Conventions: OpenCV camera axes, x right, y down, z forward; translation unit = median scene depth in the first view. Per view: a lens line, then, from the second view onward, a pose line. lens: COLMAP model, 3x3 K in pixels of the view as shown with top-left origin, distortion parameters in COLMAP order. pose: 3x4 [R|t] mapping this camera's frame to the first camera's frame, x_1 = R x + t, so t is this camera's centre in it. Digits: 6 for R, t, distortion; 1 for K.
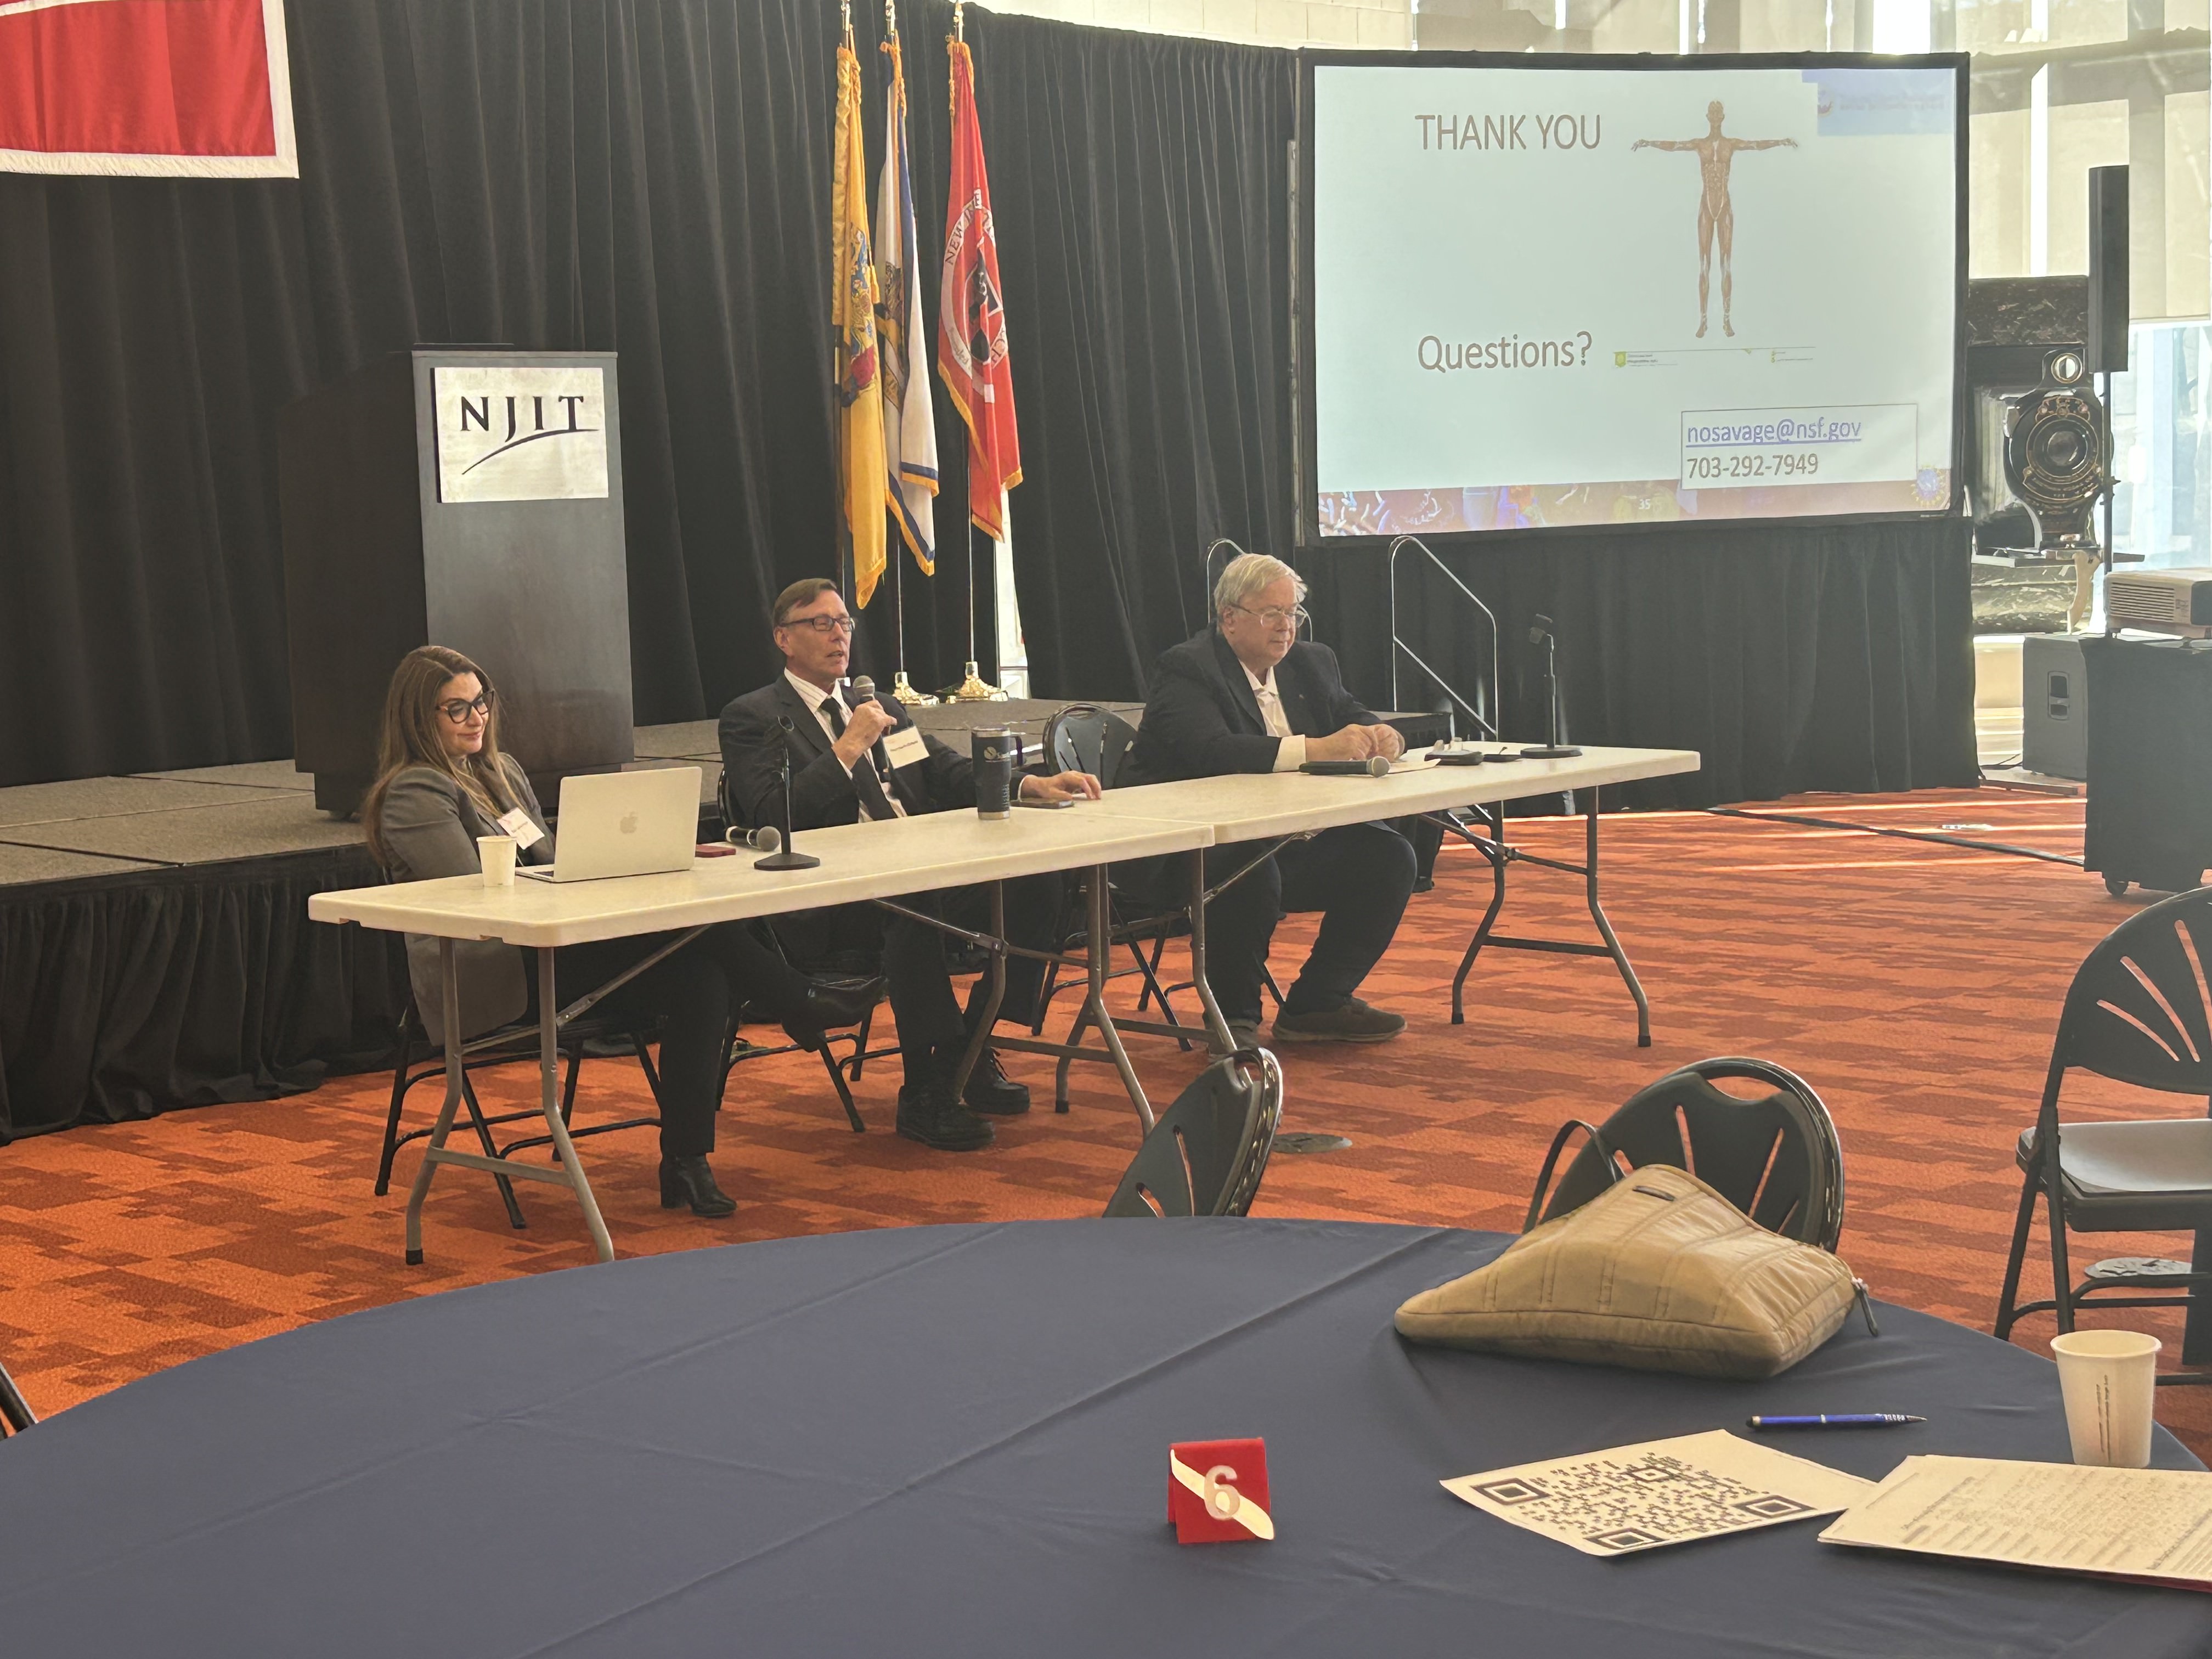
lens RADIAL K [[3357.2, 0, 1106.0], [0, 3357.2, 829.5], [0, 0, 1]] dist [0.191368, -0.565969]
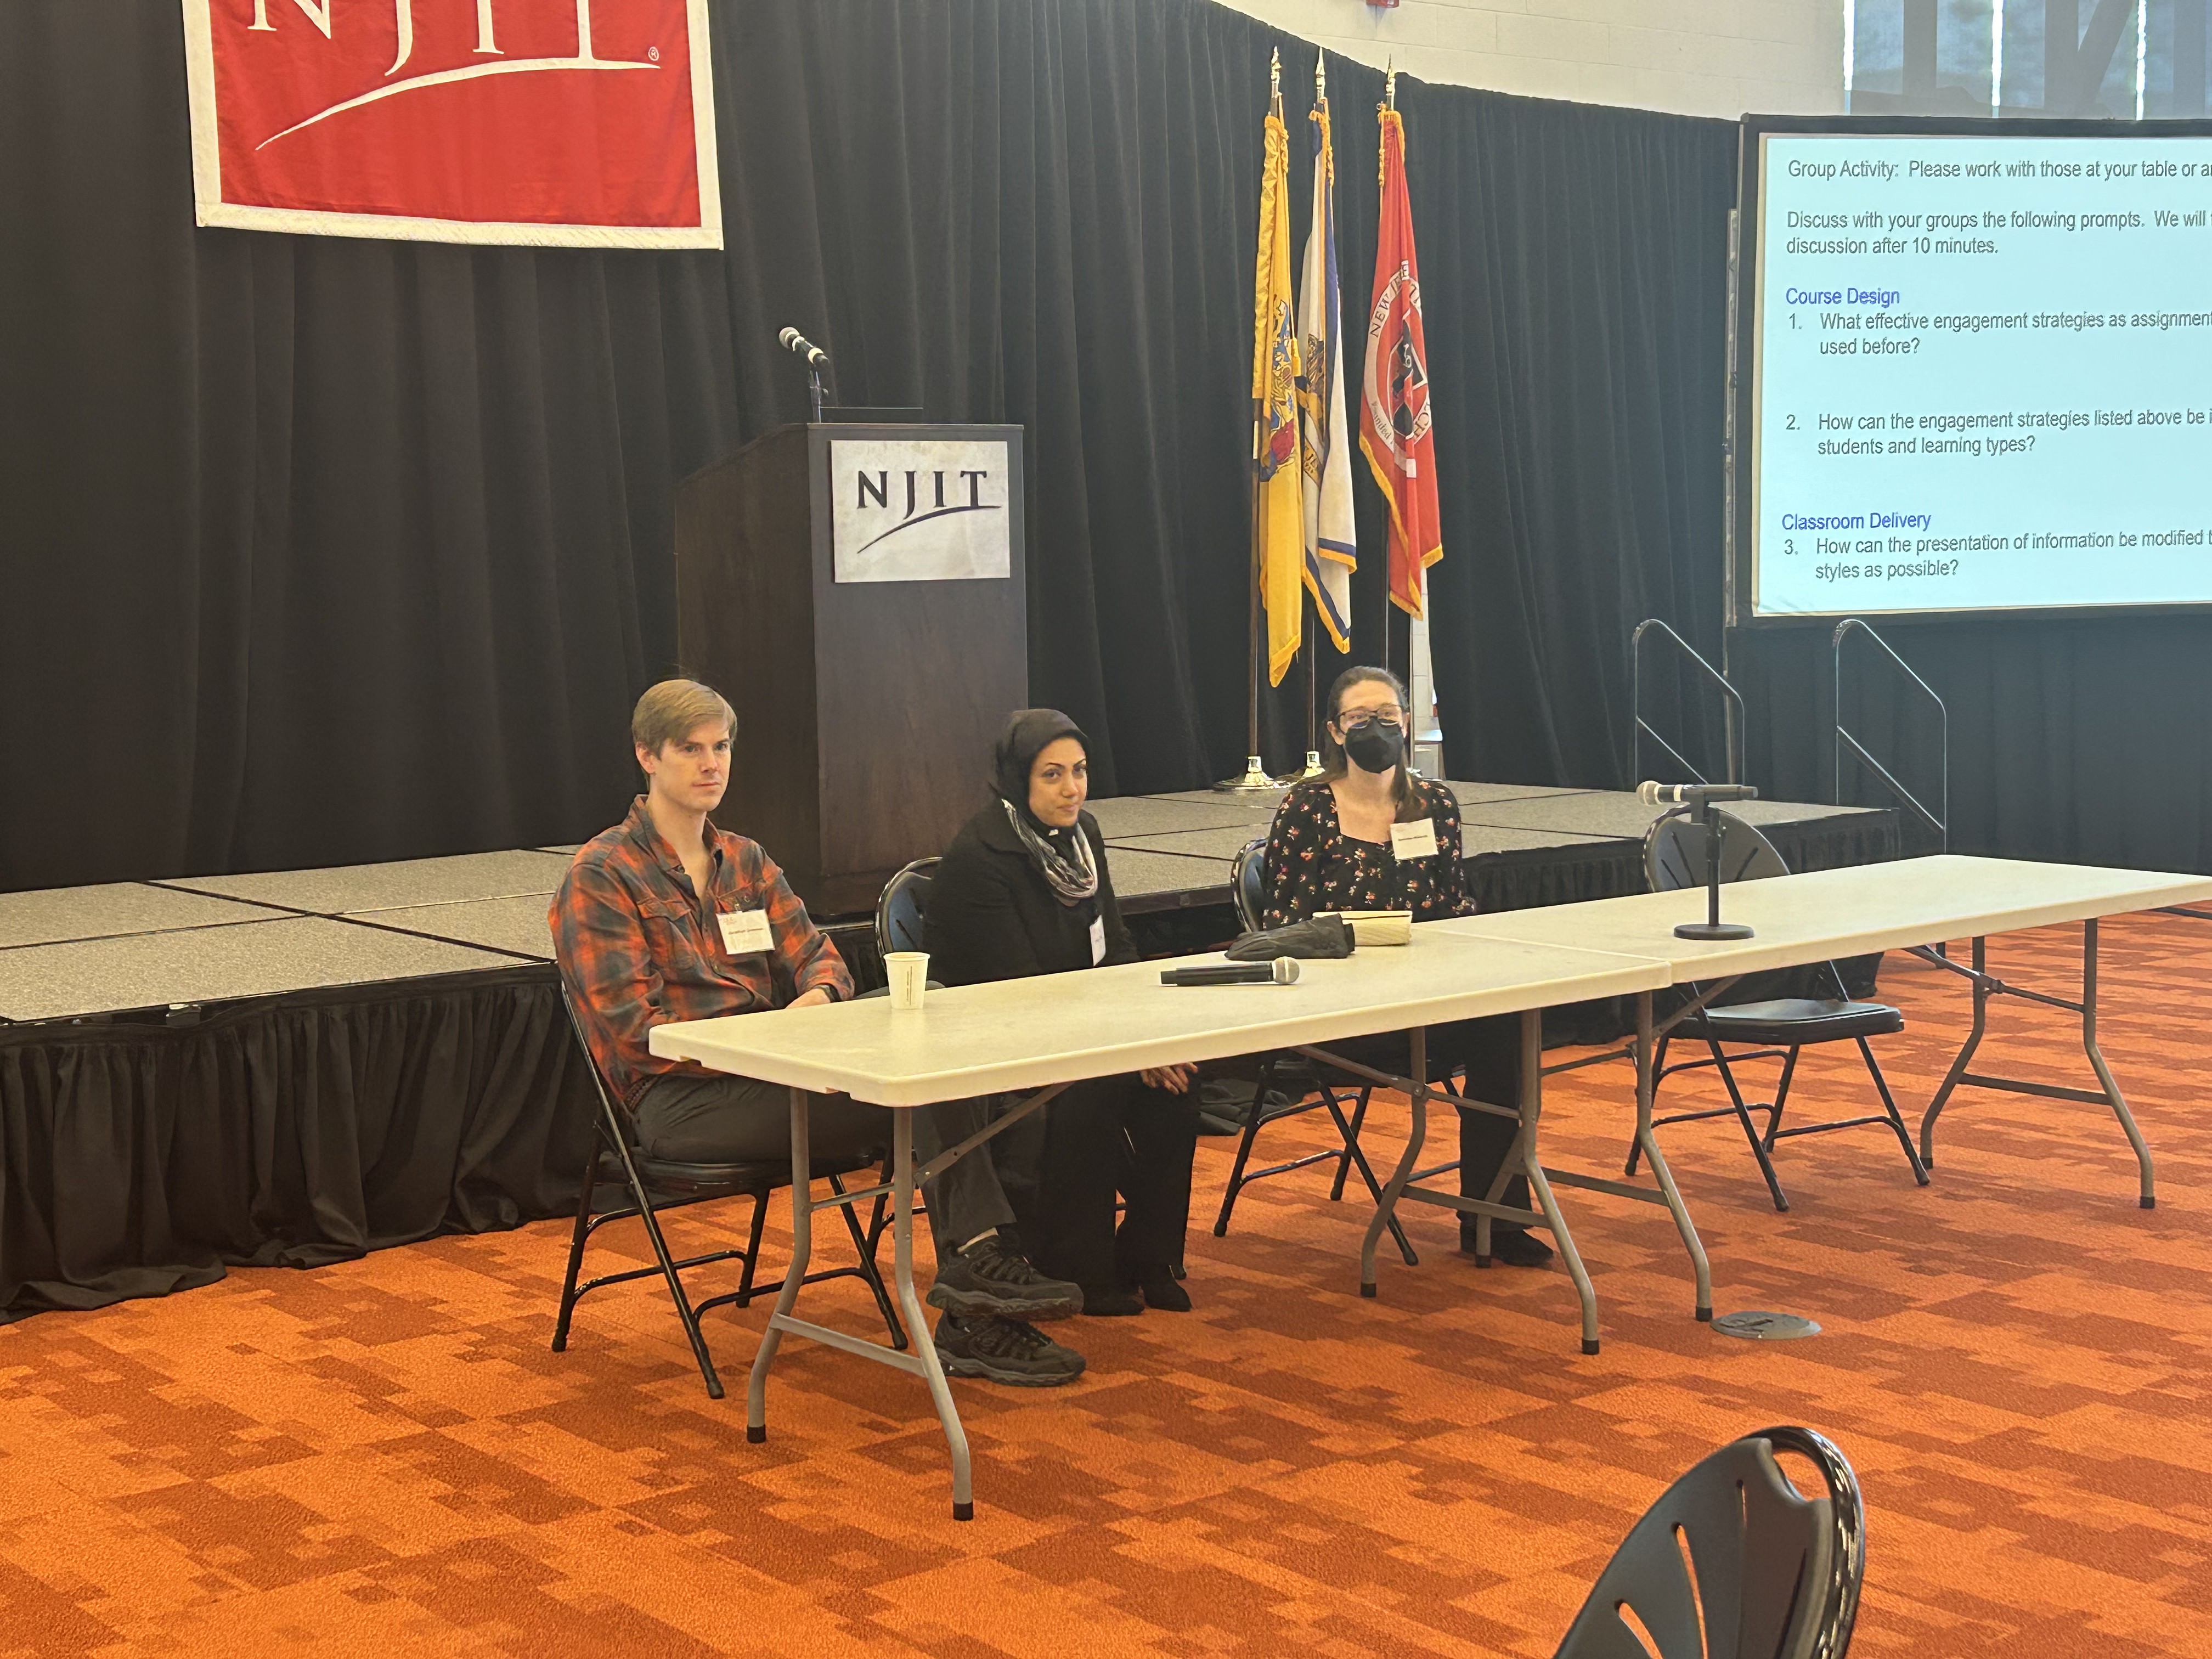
lens RADIAL K [[3158.8, 0, 1106.0], [0, 3158.8, 829.5], [0, 0, 1]] dist [0.151827, -0.135650]
pose [[0.991921, 0.022820, -0.124790, -0.008101], [-0.024618, 0.999614, -0.012887, -0.016430], [0.124447, 0.015855, 0.992100, 0.120564]]
